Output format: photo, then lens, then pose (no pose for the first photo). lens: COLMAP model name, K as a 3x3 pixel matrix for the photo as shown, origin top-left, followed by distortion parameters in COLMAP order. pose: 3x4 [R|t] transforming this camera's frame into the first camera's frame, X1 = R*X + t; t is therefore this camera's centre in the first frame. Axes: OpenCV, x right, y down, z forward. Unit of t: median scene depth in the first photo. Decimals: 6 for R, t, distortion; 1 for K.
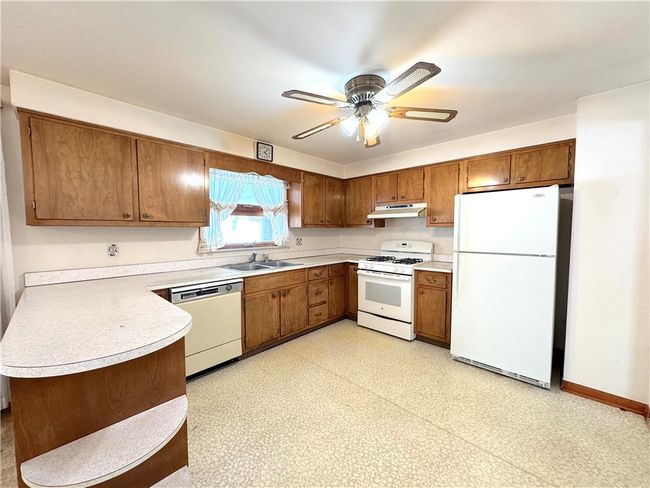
lens RADIAL K [[258.8, 0, 325.0], [0, 258.8, 244.0], [0, 0, 1]] dist [-0.000058, 0.000005]
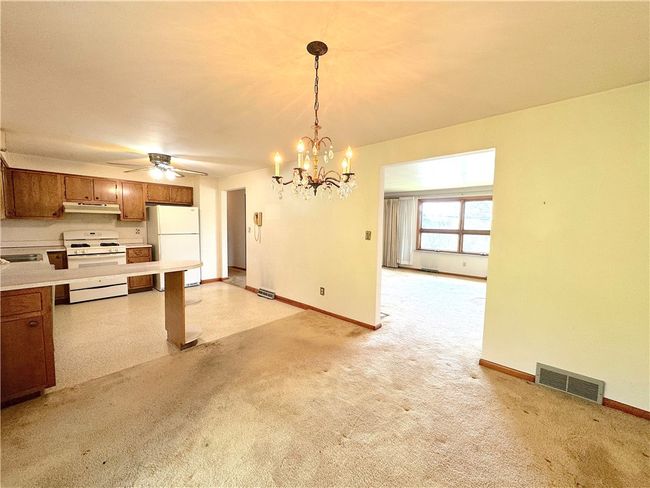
lens RADIAL K [[258.8, 0, 325.0], [0, 258.8, 244.0], [0, 0, 1]] dist [-0.000058, 0.000005]
pose [[-0.013856, -0.081649, 0.996565, -1.050524], [0.040904, 0.995780, 0.082154, -0.004734], [-0.999067, 0.041902, -0.010458, -0.152627]]
